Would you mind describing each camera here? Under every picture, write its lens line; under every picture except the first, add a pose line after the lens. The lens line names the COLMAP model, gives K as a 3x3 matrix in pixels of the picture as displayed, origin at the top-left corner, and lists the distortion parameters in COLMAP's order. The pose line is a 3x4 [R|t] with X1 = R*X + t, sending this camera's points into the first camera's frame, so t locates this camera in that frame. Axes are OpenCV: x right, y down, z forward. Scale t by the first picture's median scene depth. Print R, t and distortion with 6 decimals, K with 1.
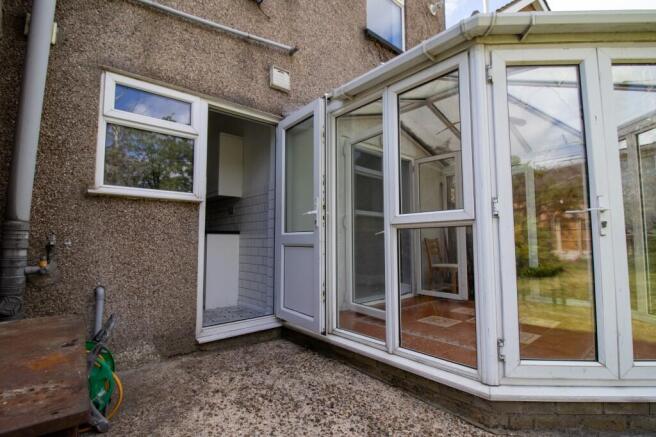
lens RADIAL K [[316.0, 0, 328.7], [0, 316.0, 216.5], [0, 0, 1]] dist [0.000817, -0.003109]
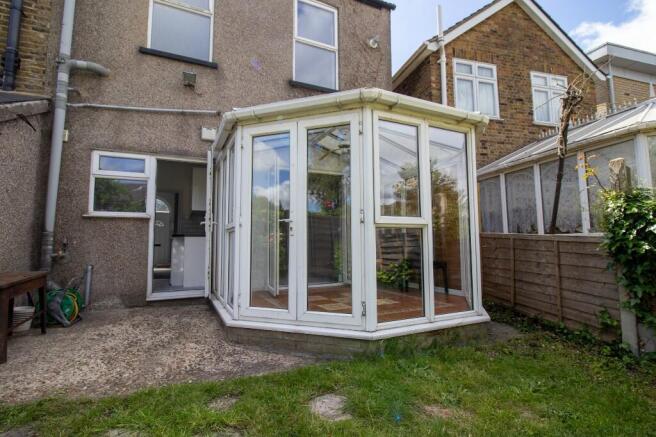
lens RADIAL K [[316.0, 0, 327.3], [0, 316.0, 217.8], [0, 0, 1]] dist [0.000817, -0.003109]
pose [[0.963147, -0.026010, -0.267715, 1.079740], [0.025890, 0.999657, -0.003977, -0.017898], [0.267727, -0.003101, 0.963490, -0.417701]]
